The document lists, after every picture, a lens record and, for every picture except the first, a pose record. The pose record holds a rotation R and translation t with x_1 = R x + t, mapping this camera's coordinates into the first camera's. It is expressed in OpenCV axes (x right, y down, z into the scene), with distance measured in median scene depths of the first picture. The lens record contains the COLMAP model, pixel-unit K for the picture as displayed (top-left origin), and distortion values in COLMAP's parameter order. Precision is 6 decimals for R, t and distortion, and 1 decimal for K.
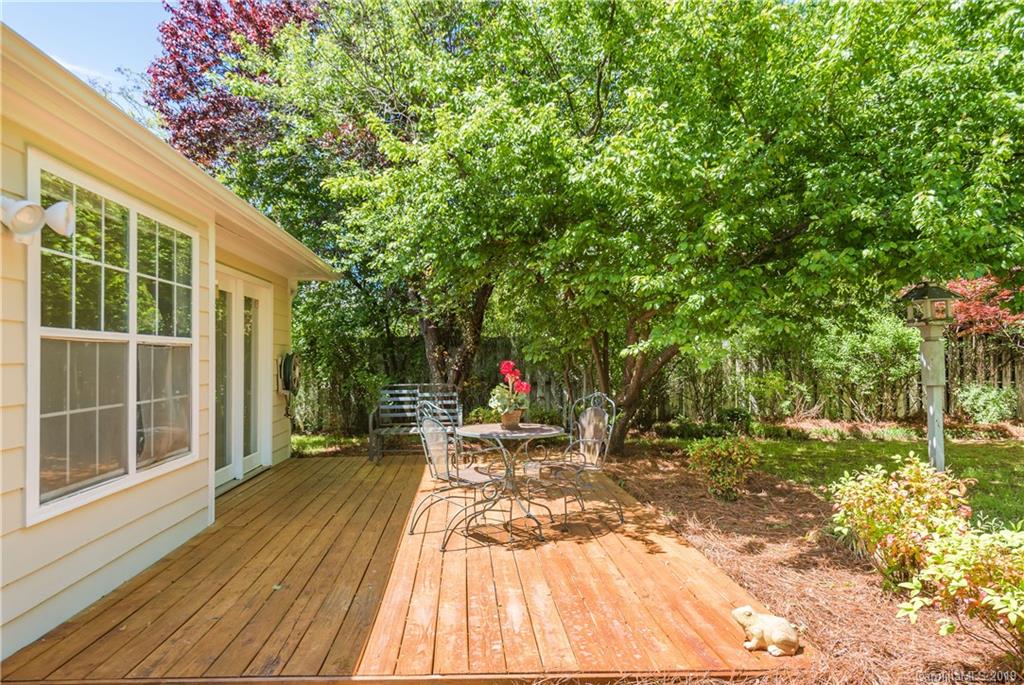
lens RADIAL K [[717.1, 0, 512.0], [0, 717.1, 342.5], [0, 0, 1]] dist [0.000080, 0.000018]
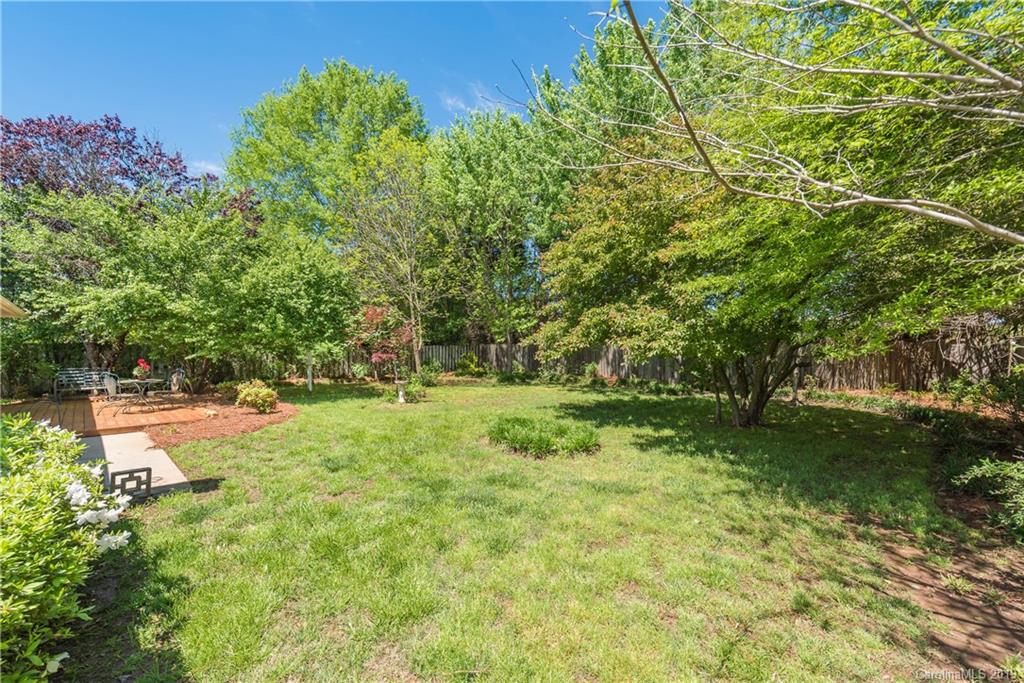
lens RADIAL K [[412.5, 0, 512.0], [0, 412.5, 341.5], [0, 0, 1]] dist [-0.000086, -0.000037]
pose [[0.742716, 0.017743, 0.669371, -0.009570], [-0.022813, 0.999739, -0.001188, -0.088077], [-0.669217, -0.014388, 0.742927, -1.405810]]
